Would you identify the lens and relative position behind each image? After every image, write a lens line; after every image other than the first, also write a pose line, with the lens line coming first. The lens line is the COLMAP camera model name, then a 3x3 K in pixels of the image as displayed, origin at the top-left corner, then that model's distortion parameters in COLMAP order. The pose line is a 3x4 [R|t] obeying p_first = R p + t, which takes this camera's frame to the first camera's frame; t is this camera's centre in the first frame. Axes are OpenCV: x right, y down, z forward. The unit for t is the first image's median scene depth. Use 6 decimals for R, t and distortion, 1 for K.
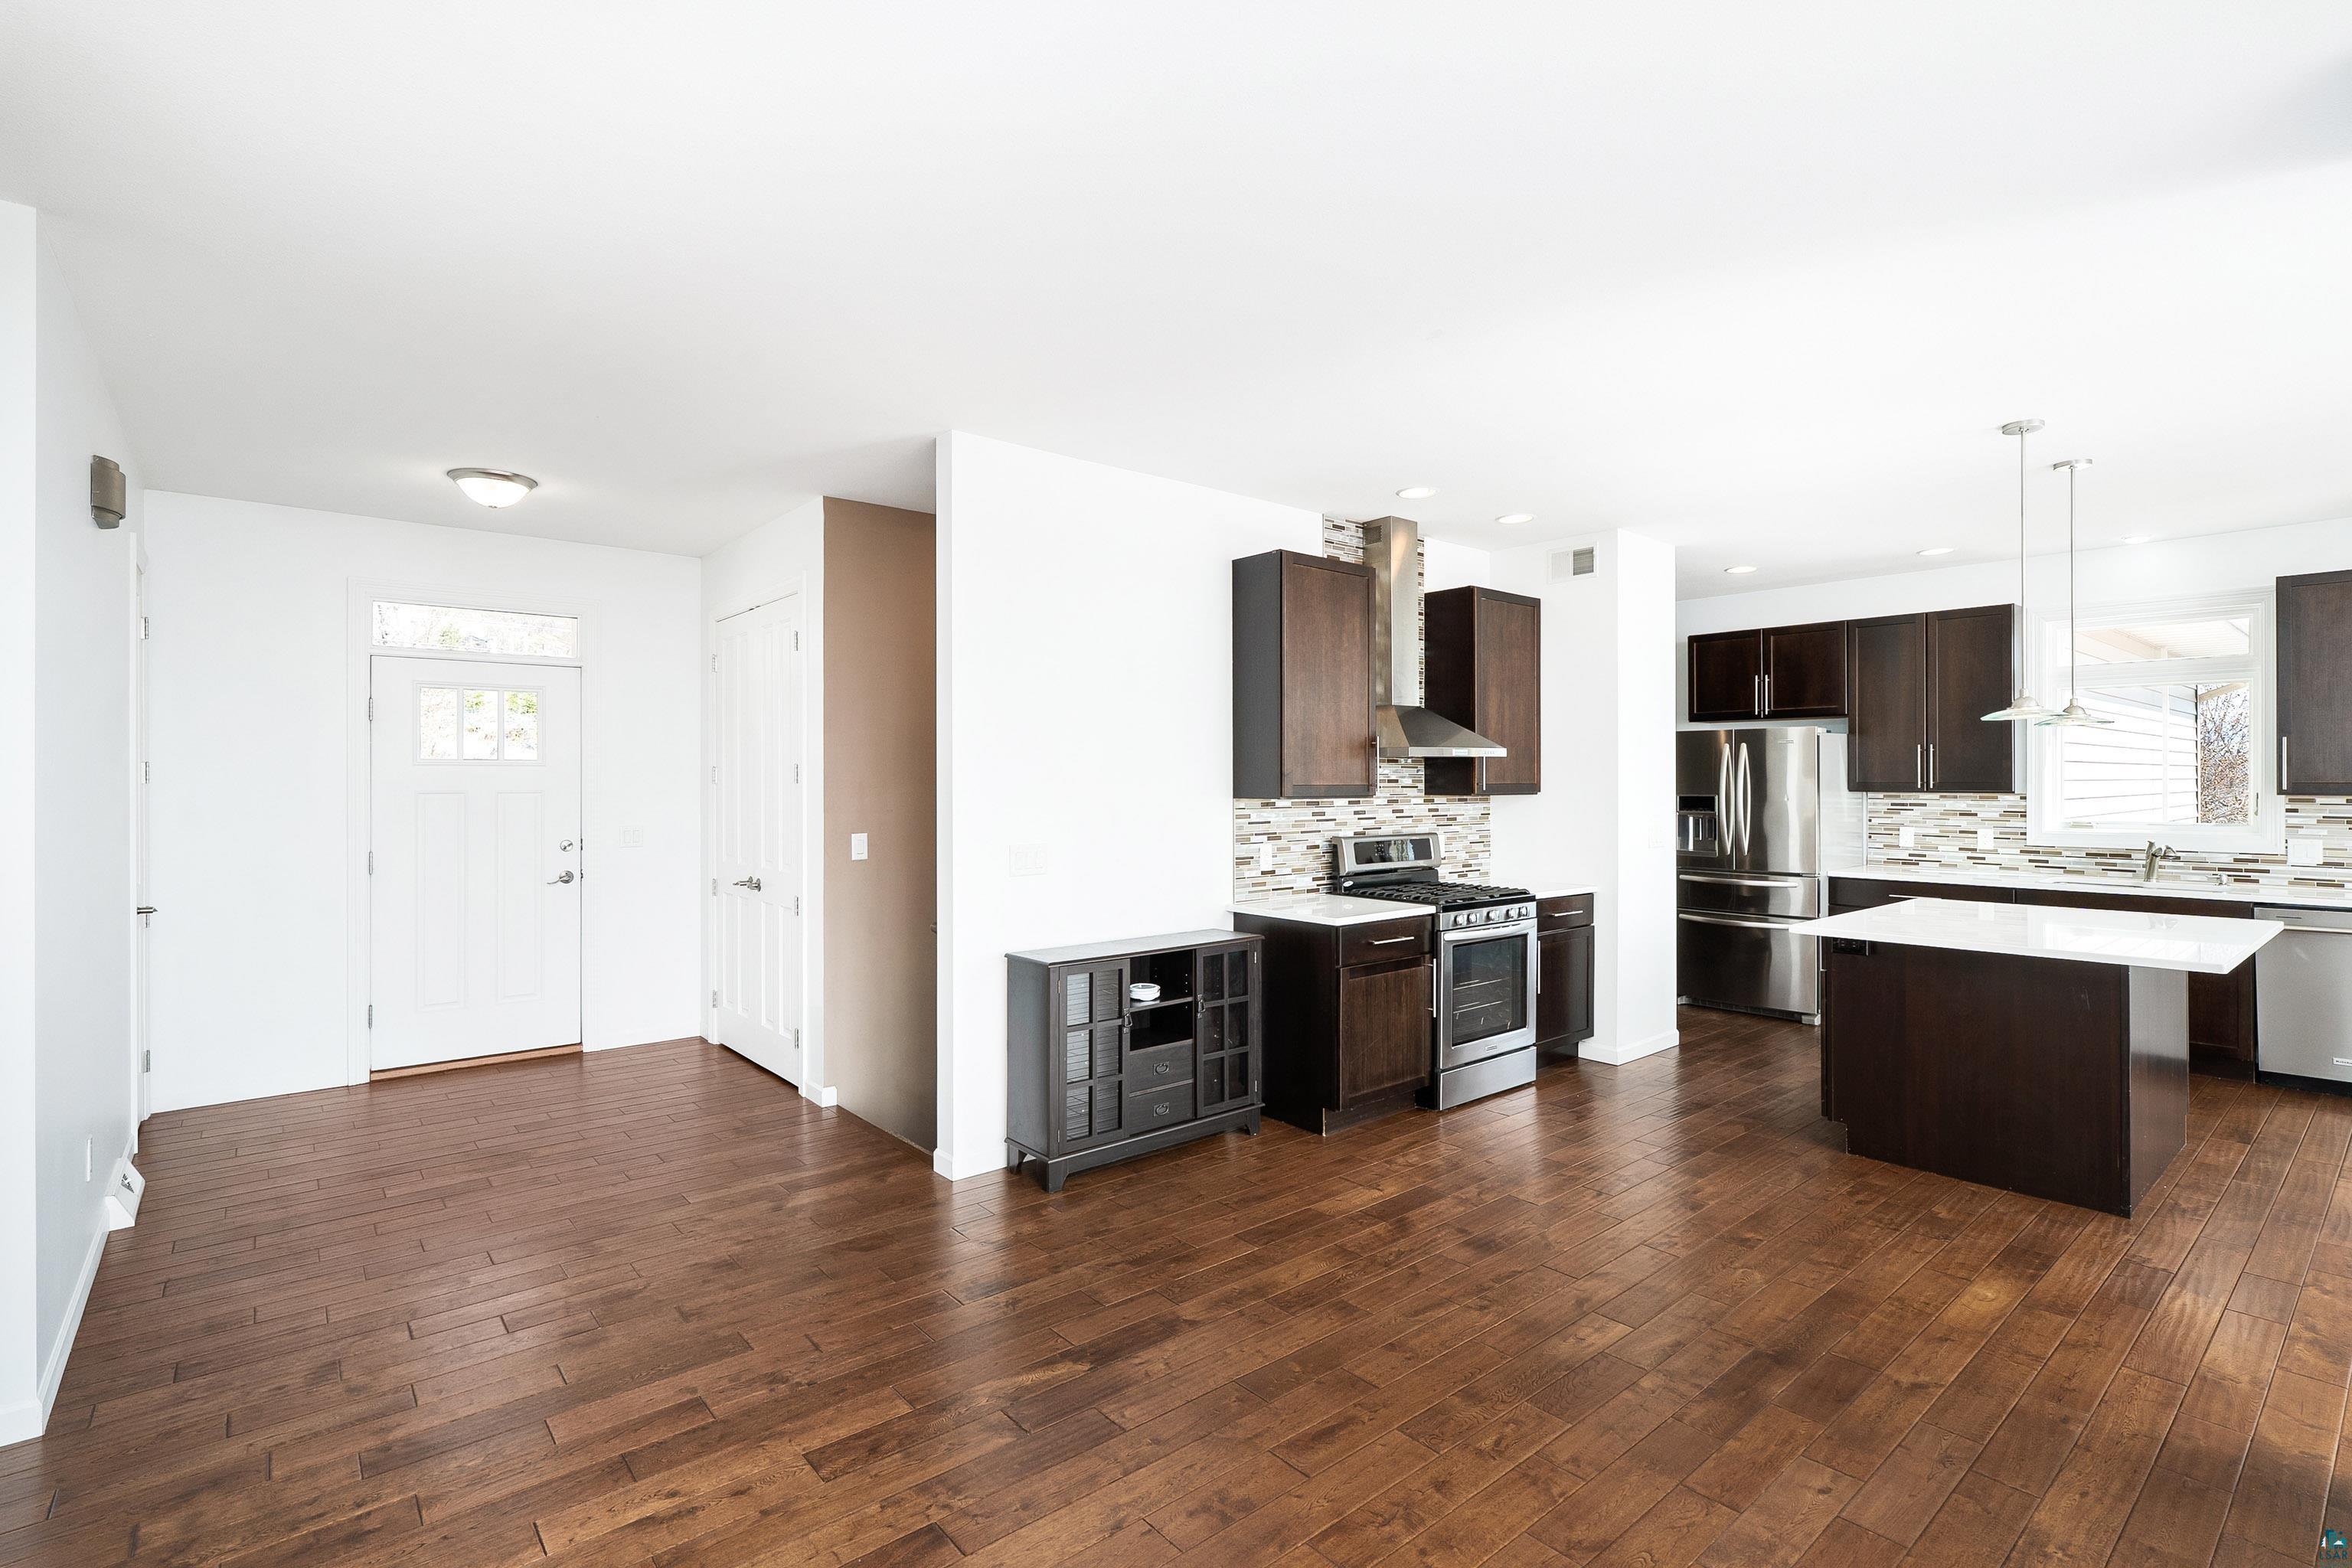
lens RADIAL K [[1090.5, 0, 1181.2], [0, 1090.5, 776.4], [0, 0, 1]] dist [0.000158, 0.000152]
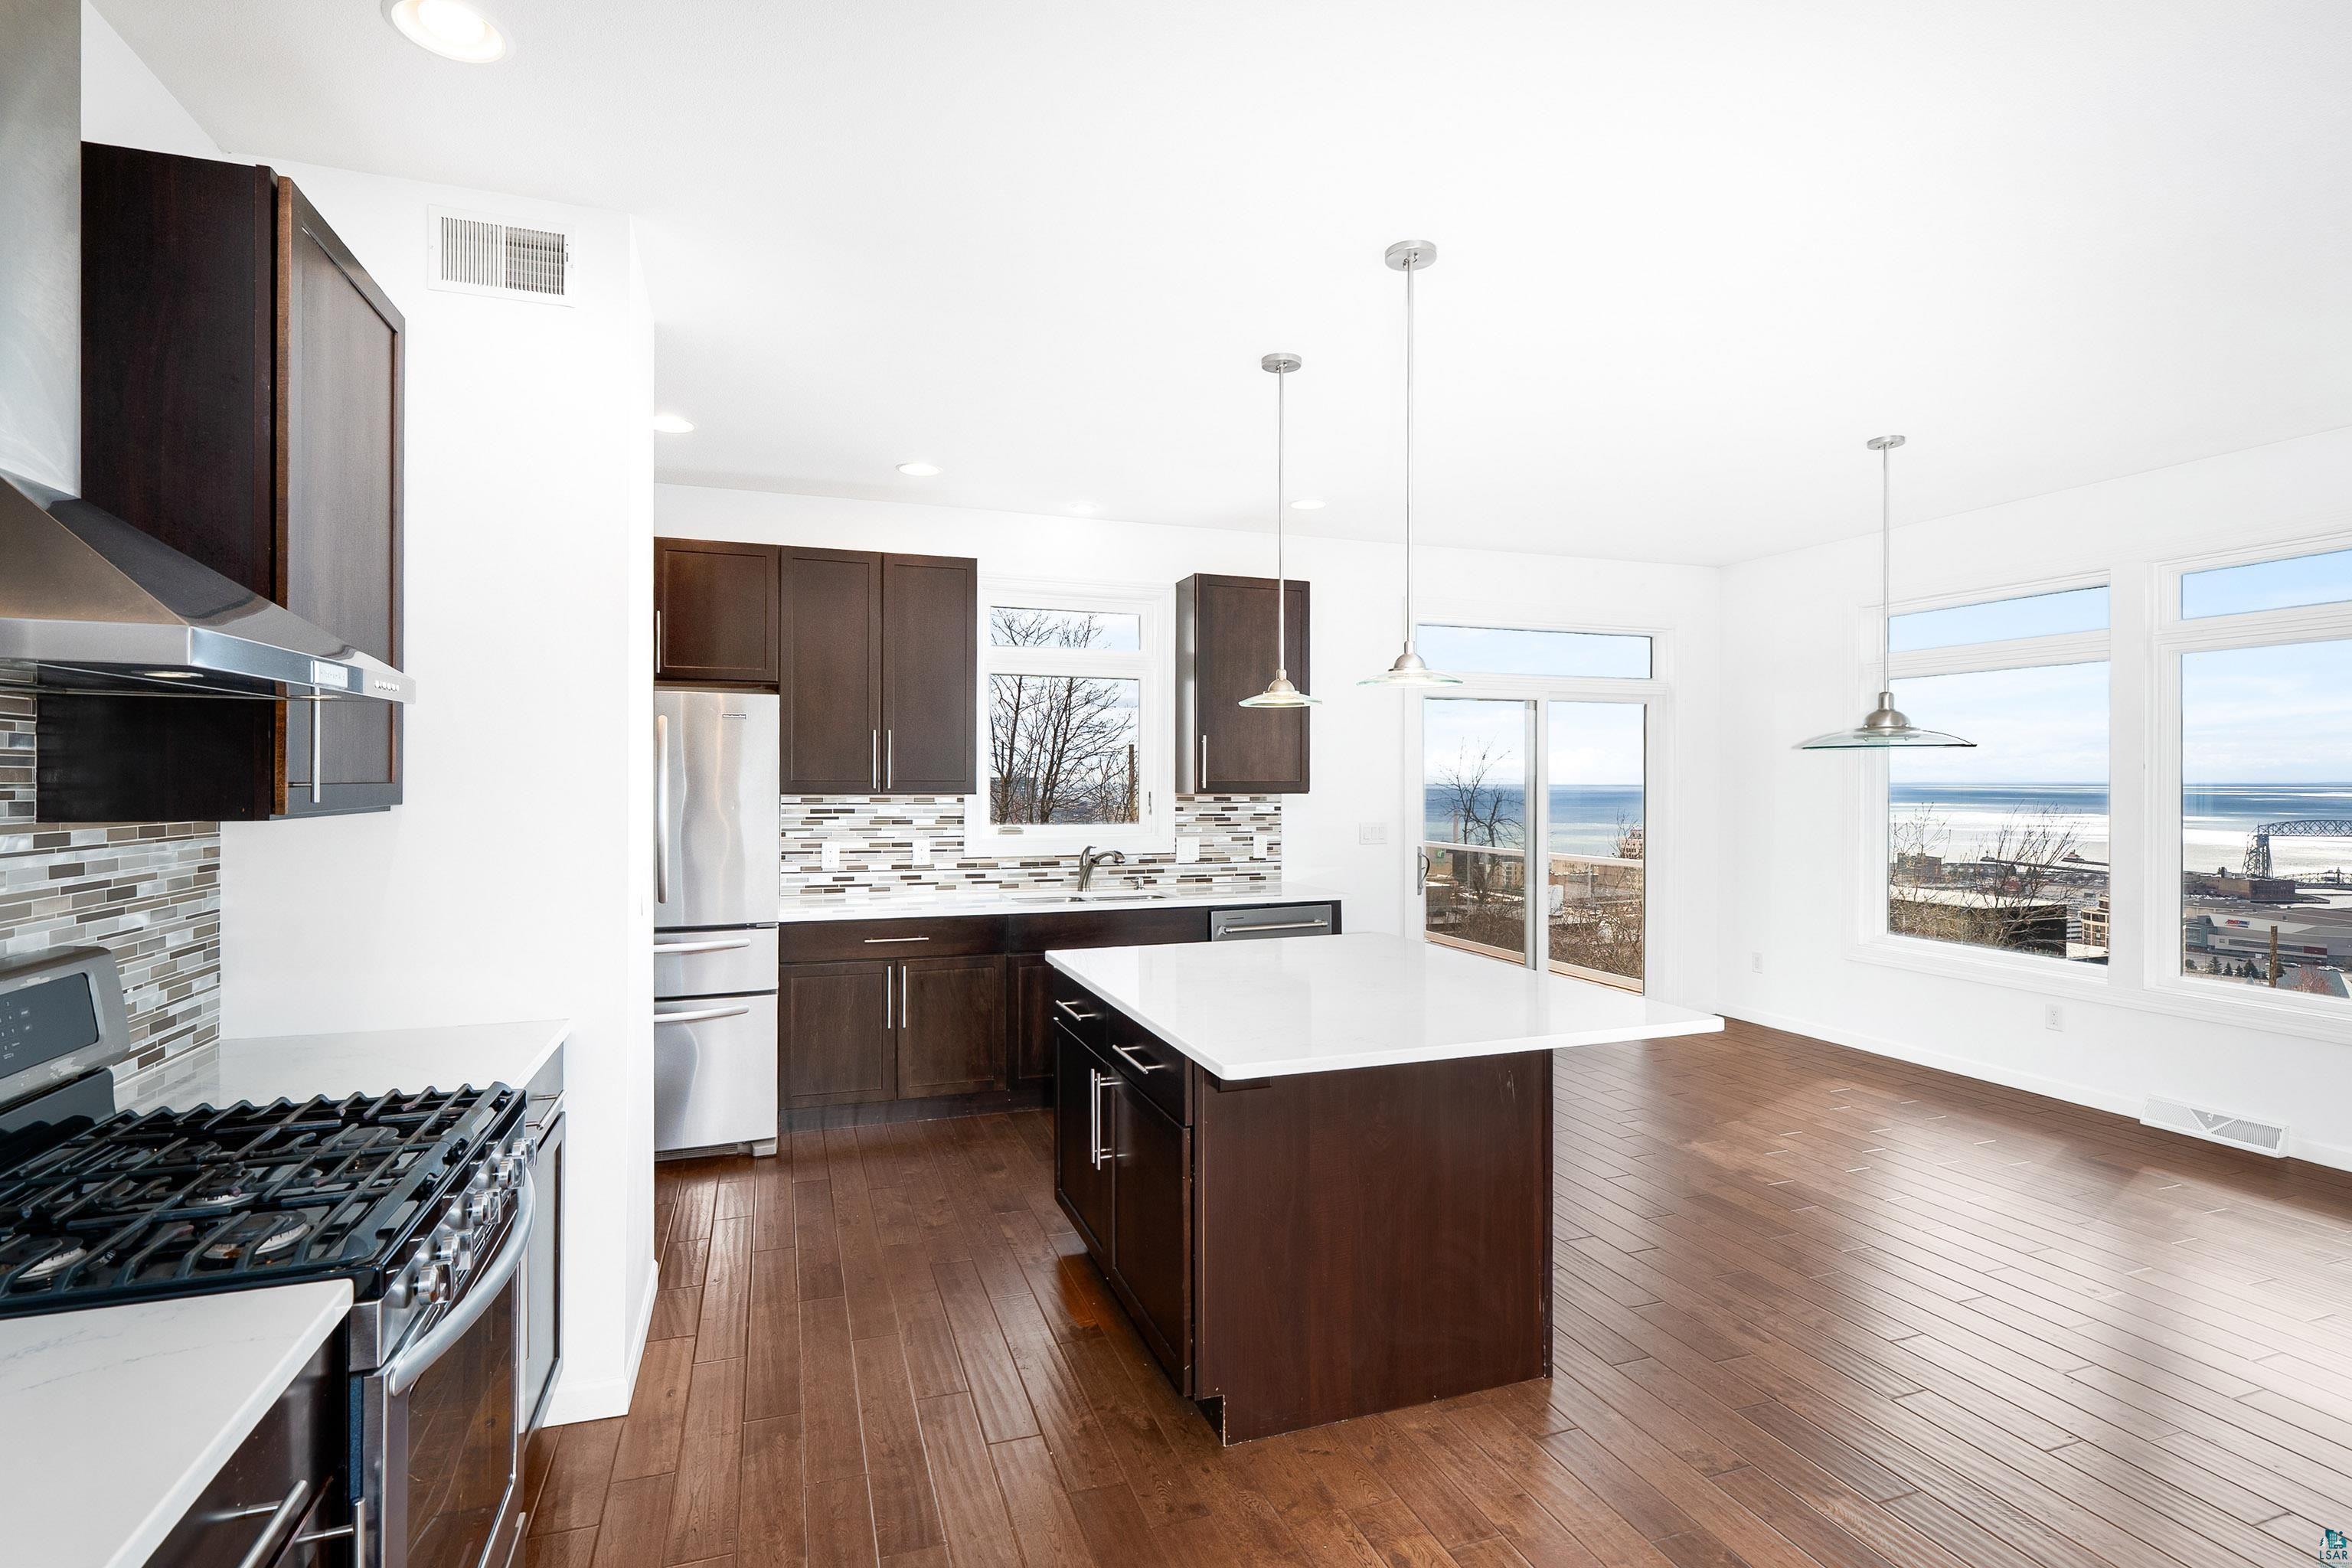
lens RADIAL K [[1114.9, 0, 1173.3], [0, 1114.9, 784.2], [0, 0, 1]] dist [-0.000405, 0.000294]
pose [[0.353775, -0.001322, 0.935330, 0.051562], [-0.005033, 0.999982, 0.003317, 0.004745], [-0.935317, -0.005881, 0.353762, 0.598155]]
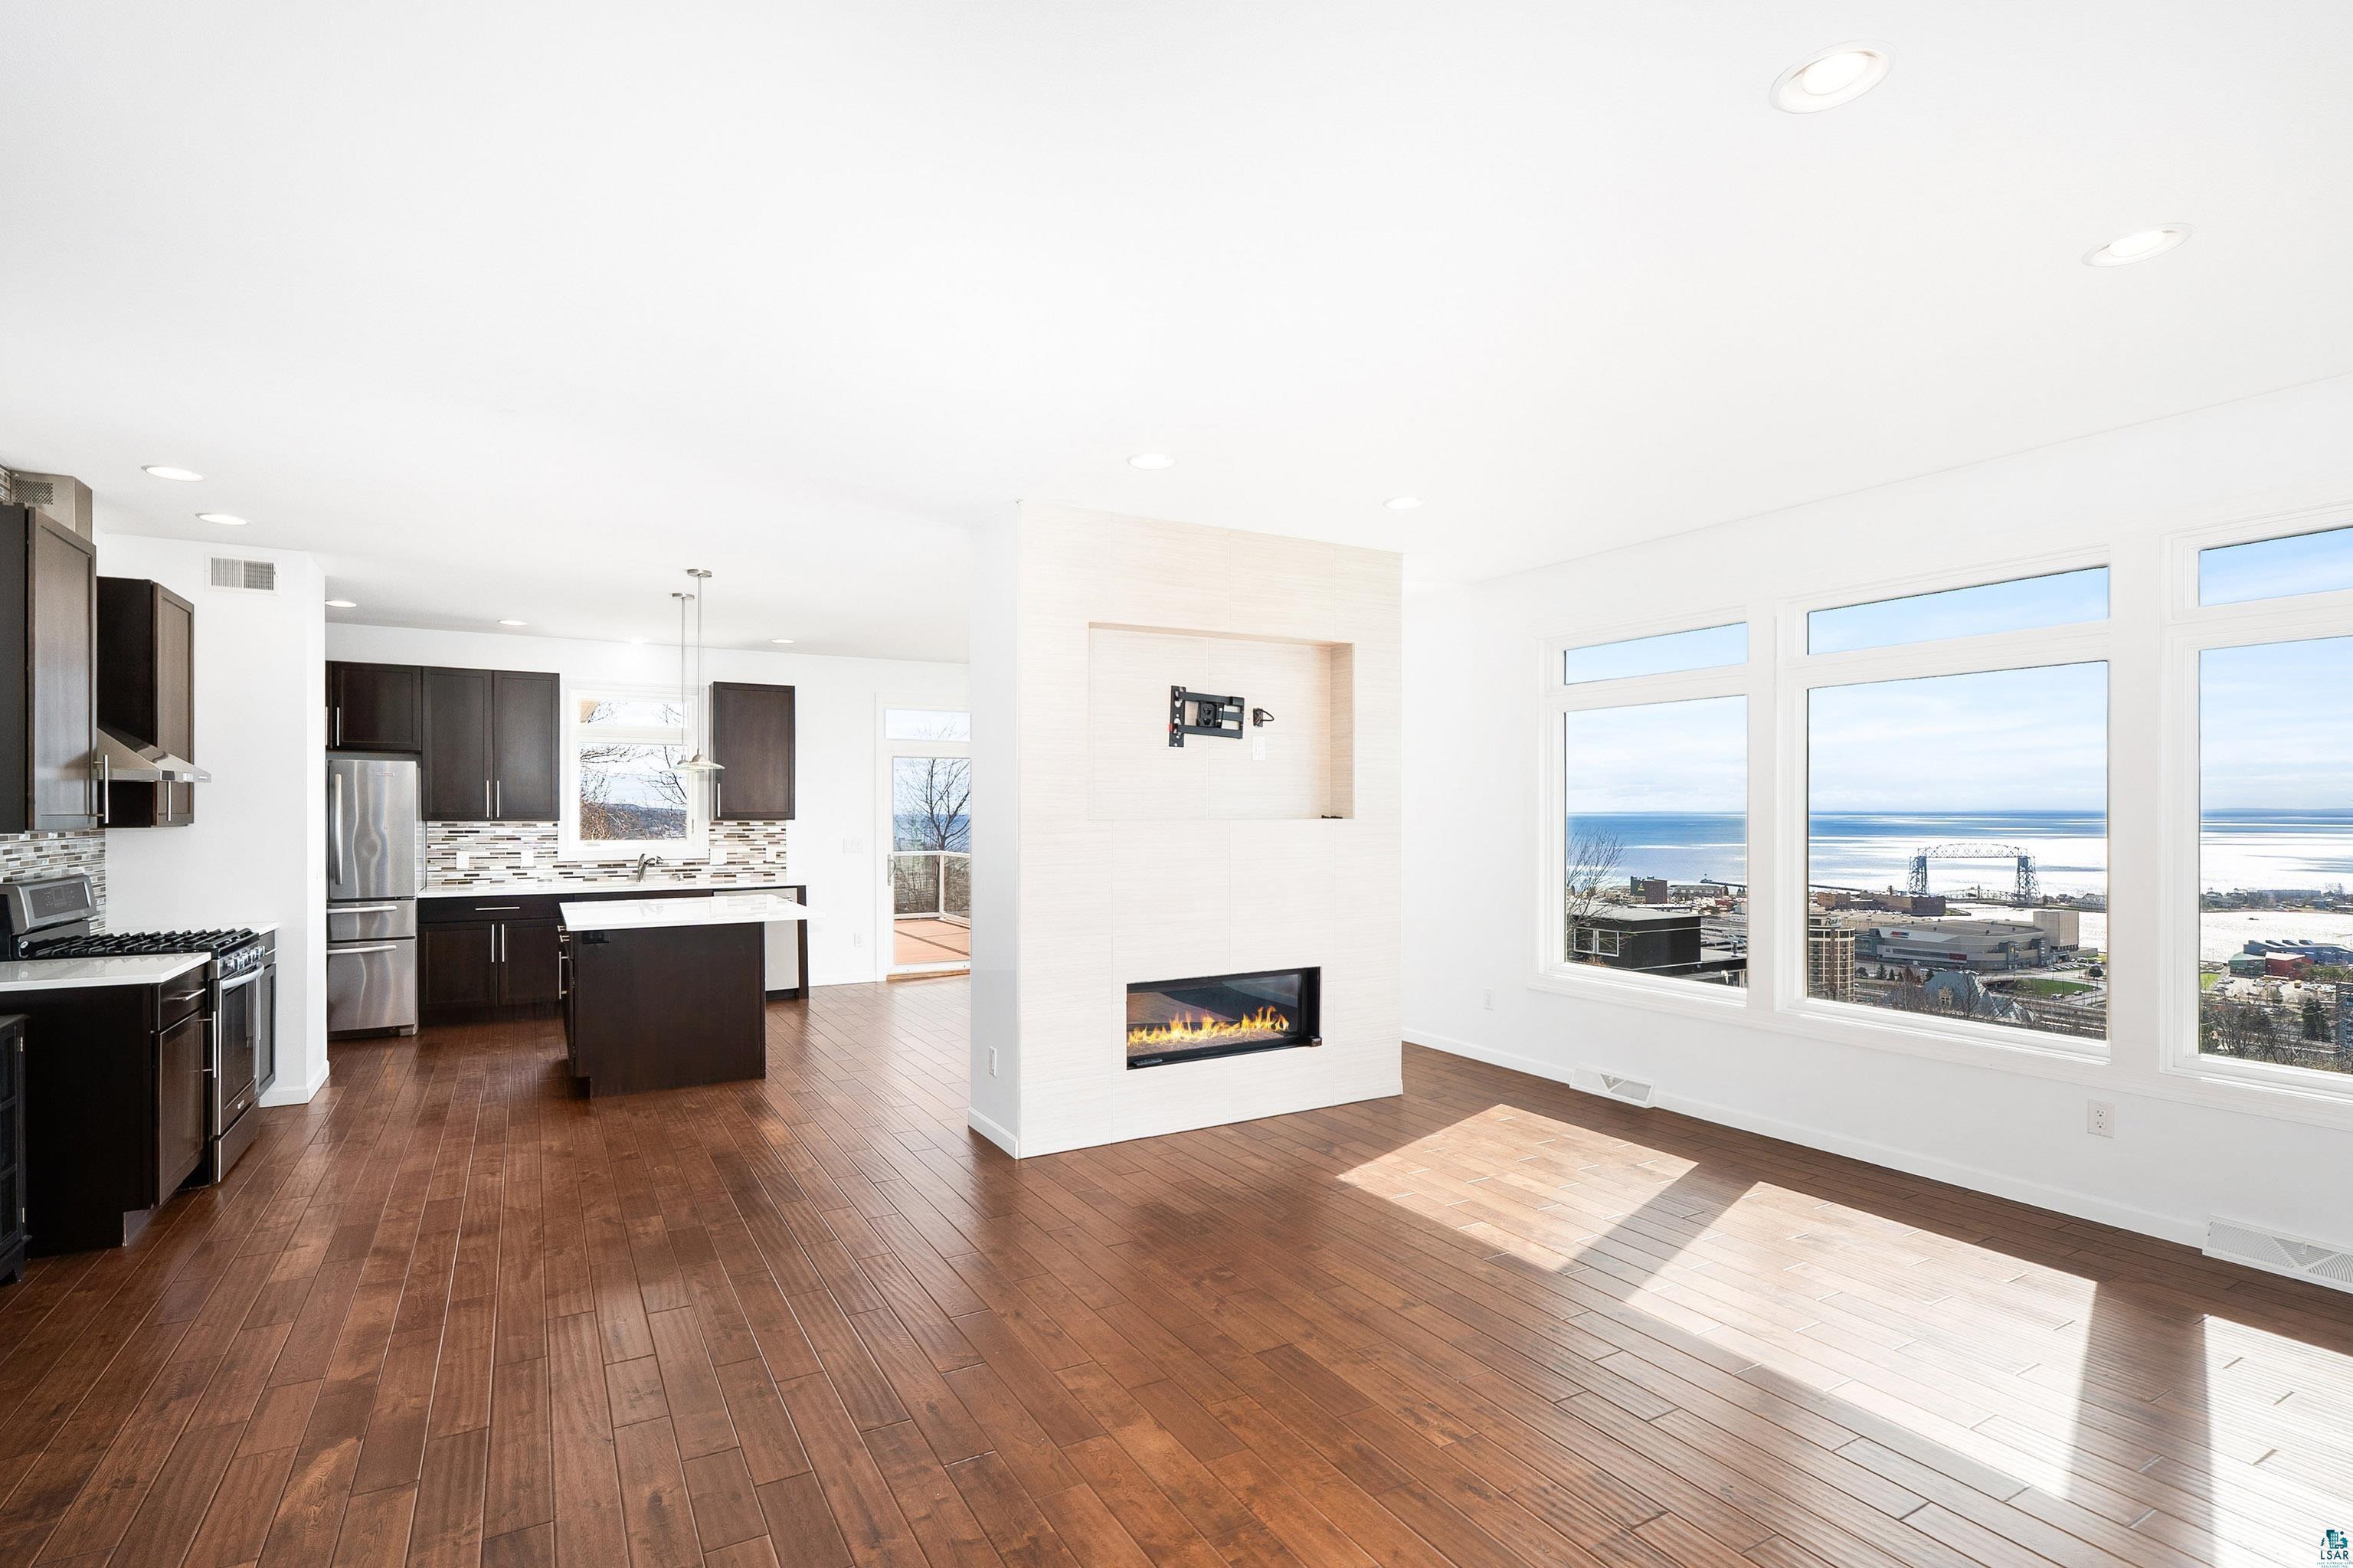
lens RADIAL K [[1115.5, 0, 1141.1], [0, 1115.5, 820.1], [0, 0, 1]] dist [-0.002461, -0.000640]
pose [[0.198752, -0.006421, 0.980029, -0.399567], [-0.002963, 0.999970, 0.007152, 0.003461], [-0.980045, -0.004325, 0.198727, 0.072605]]
